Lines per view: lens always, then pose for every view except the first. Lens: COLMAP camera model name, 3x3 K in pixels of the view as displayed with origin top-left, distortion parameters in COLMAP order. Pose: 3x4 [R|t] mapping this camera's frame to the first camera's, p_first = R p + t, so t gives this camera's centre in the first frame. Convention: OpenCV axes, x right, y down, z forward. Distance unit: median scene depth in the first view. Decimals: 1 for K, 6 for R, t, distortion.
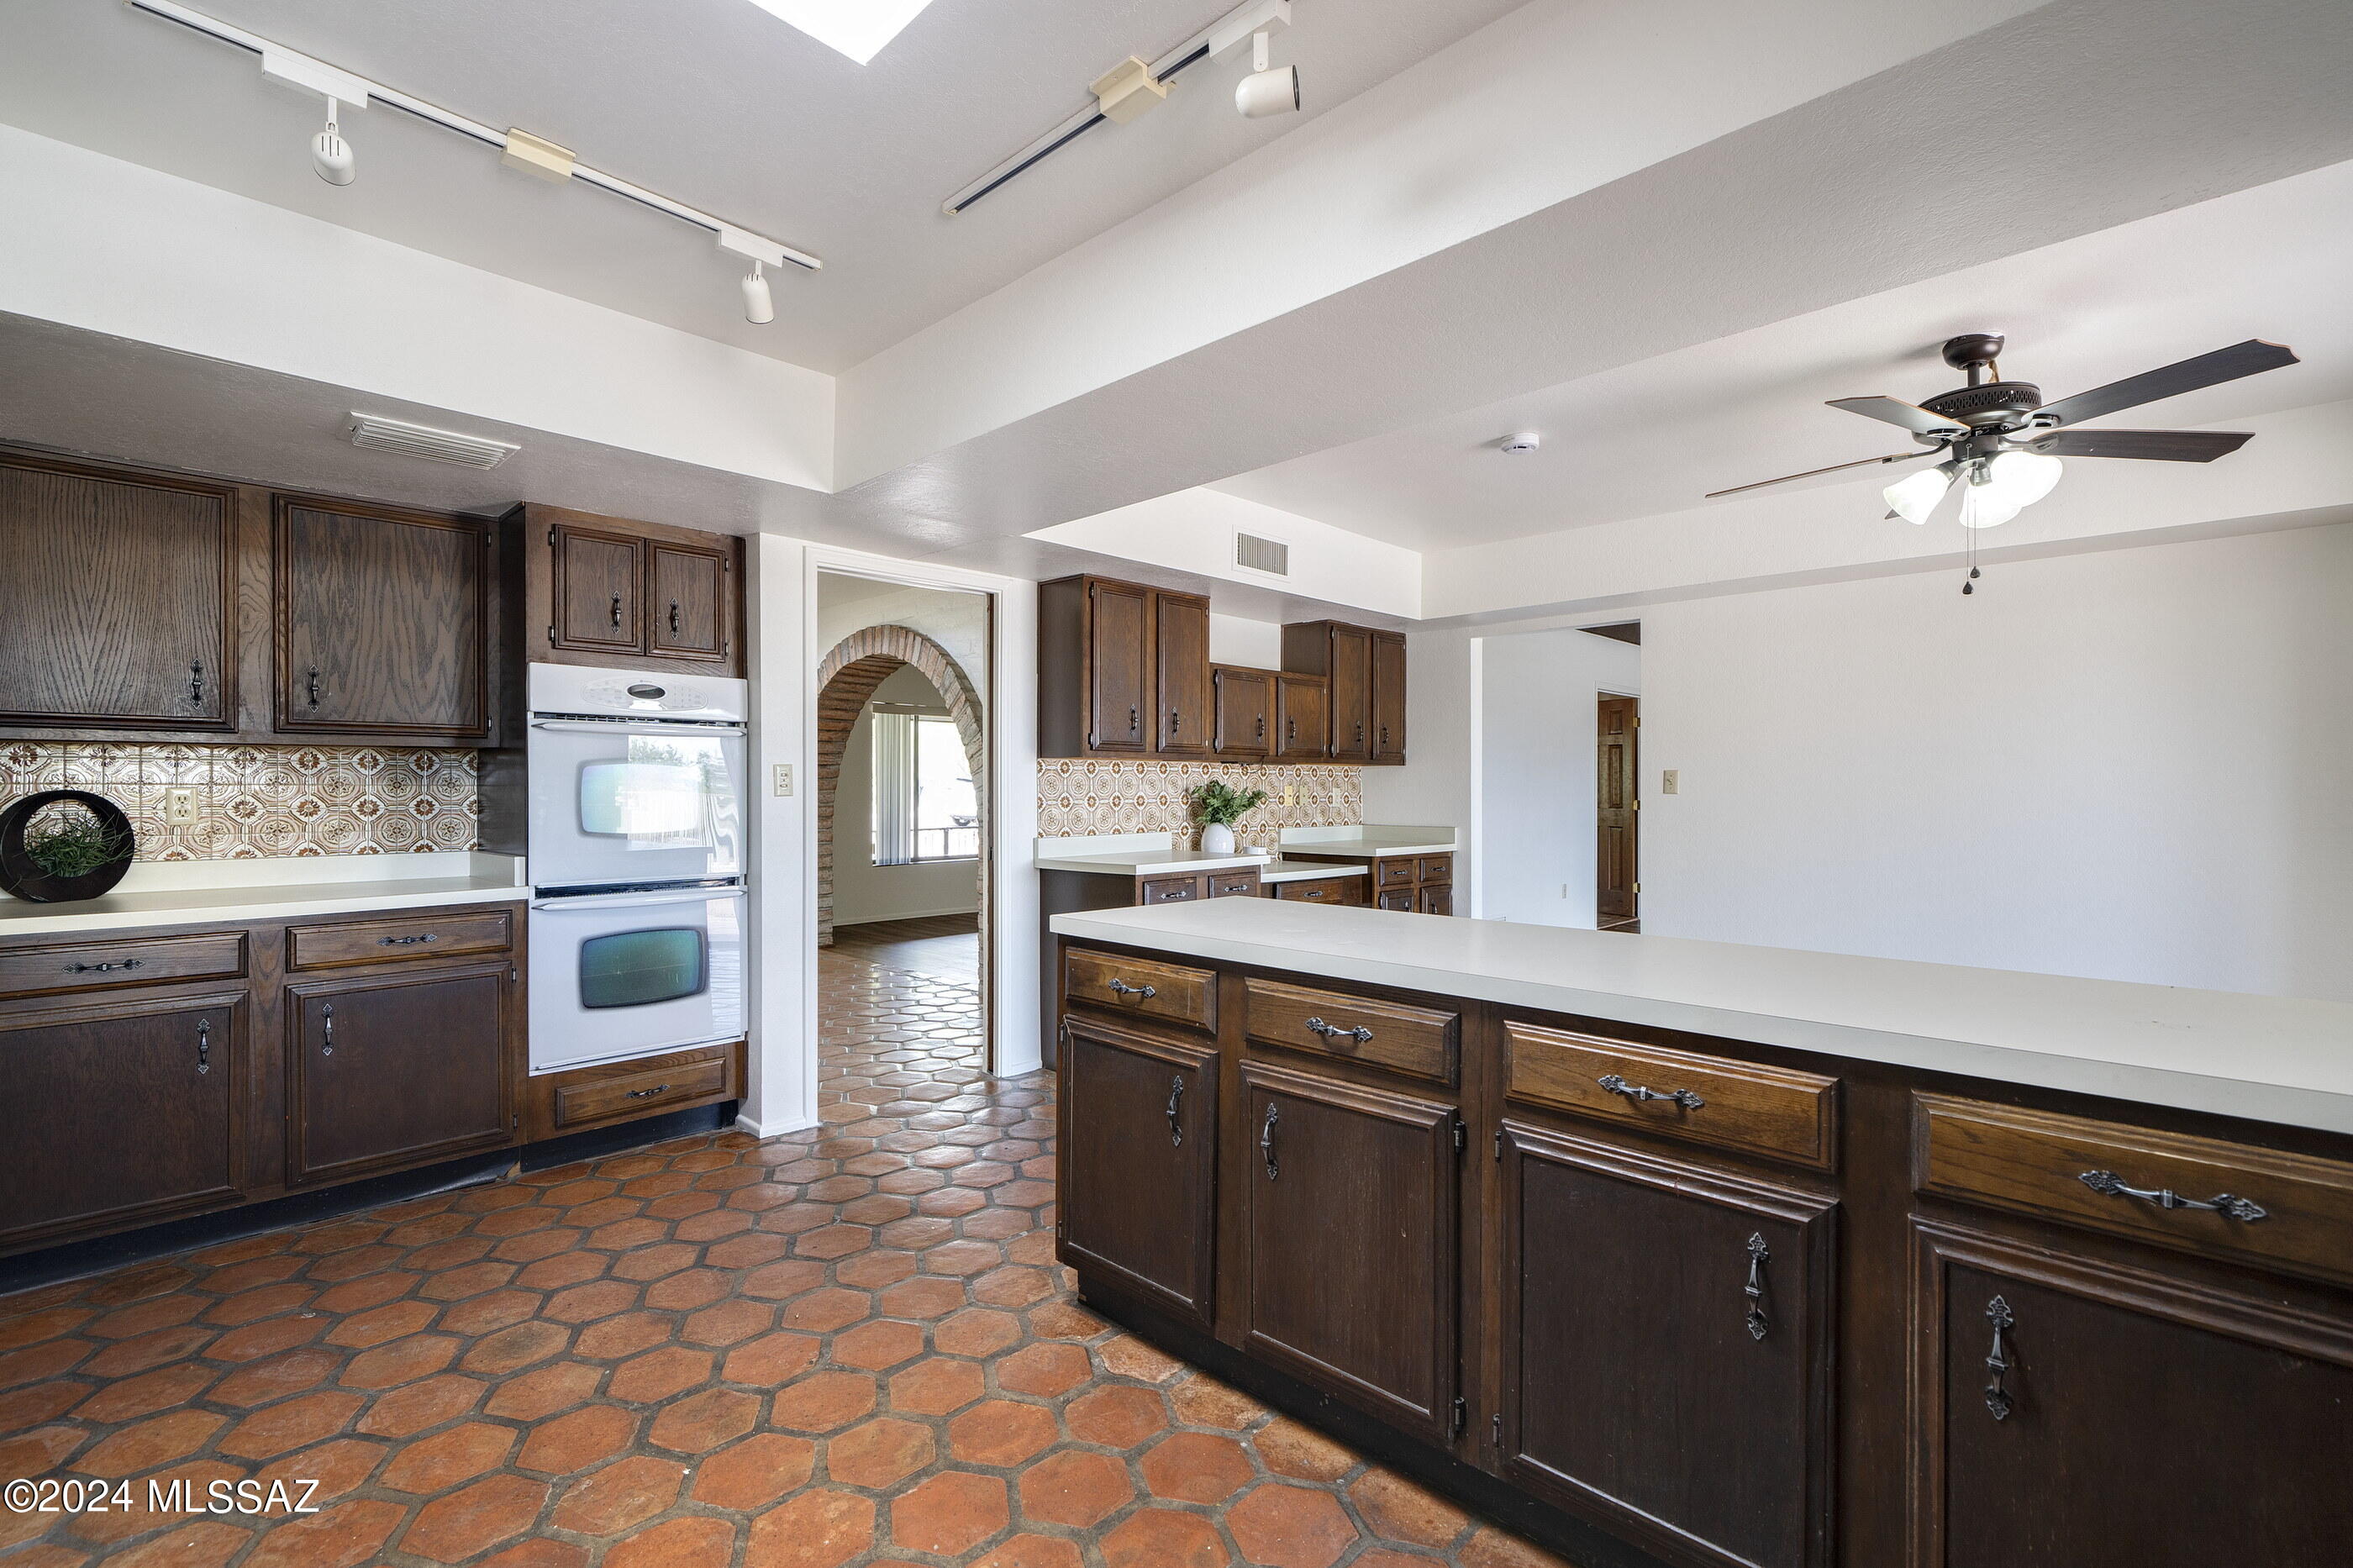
lens RADIAL K [[1053.6, 0, 1177.6], [0, 1053.6, 793.8], [0, 0, 1]] dist [-0.001538, -0.000084]
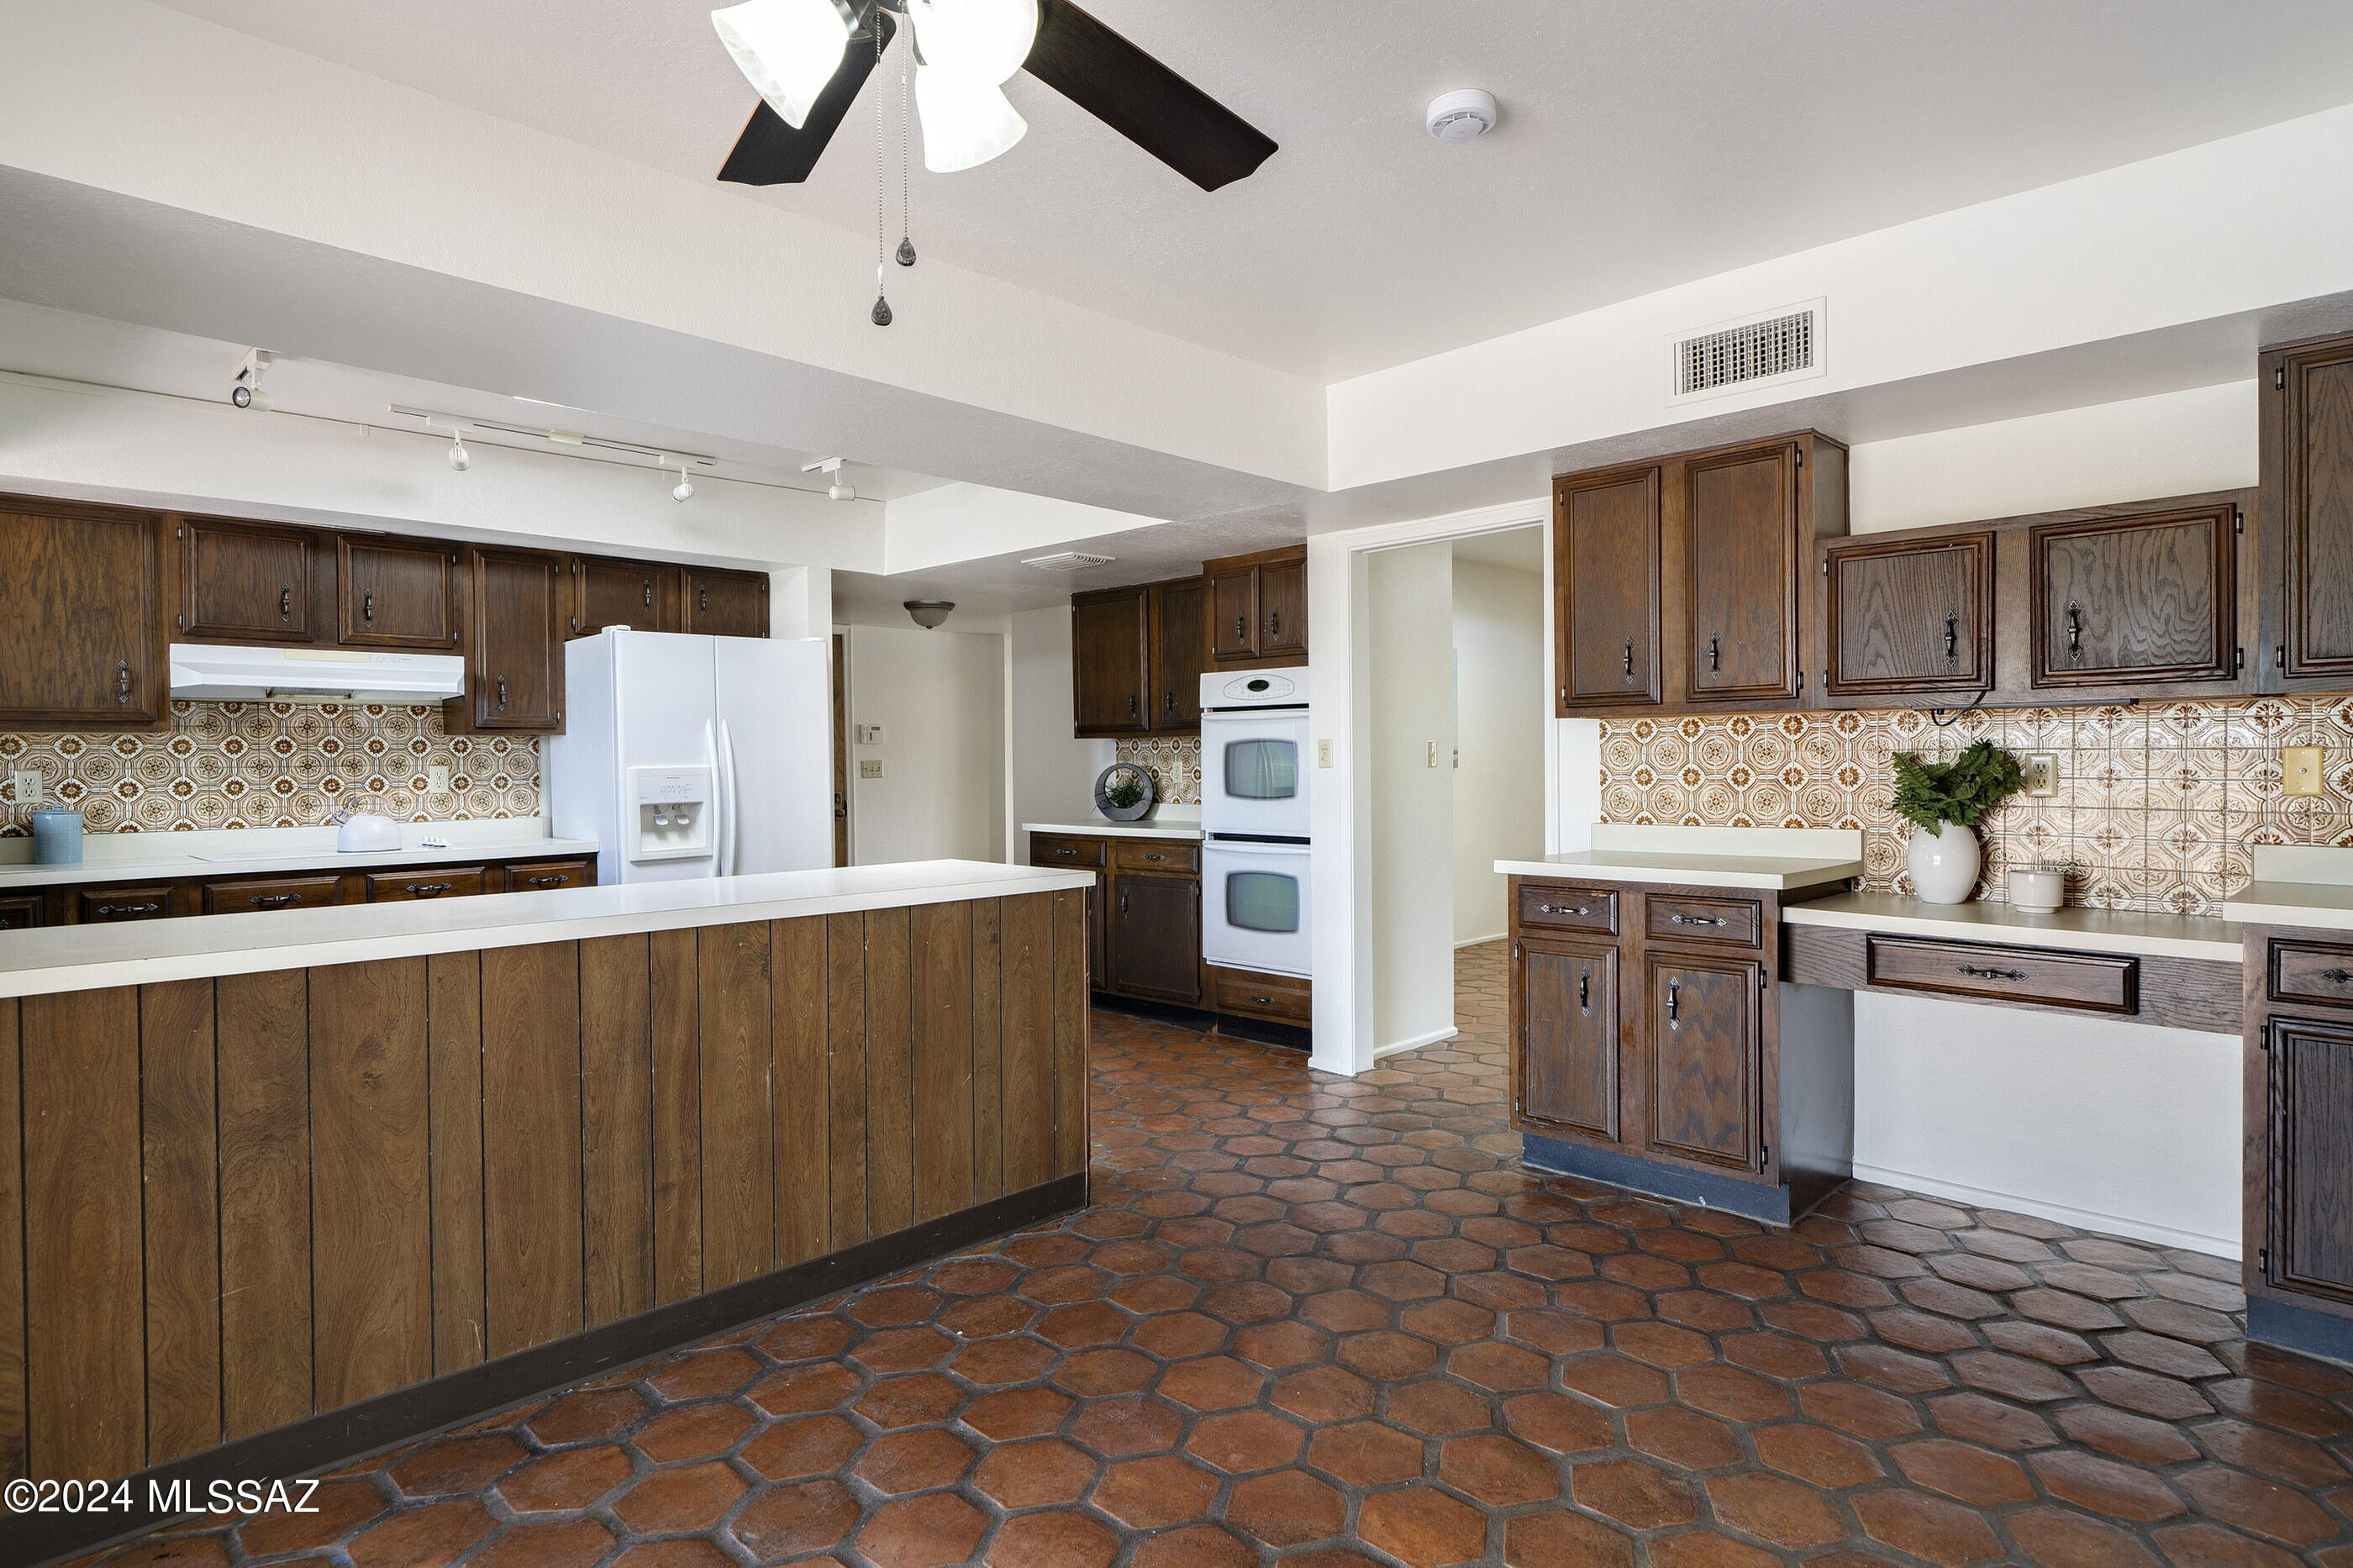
lens RADIAL K [[1289.8, 0, 1173.1], [0, 1289.8, 772.6], [0, 0, 1]] dist [-0.002436, -0.000366]
pose [[-0.008076, 0.010203, -0.999915, 0.800627], [0.004233, 0.999939, 0.010169, -0.005897], [0.999958, -0.004151, -0.008119, 0.686729]]
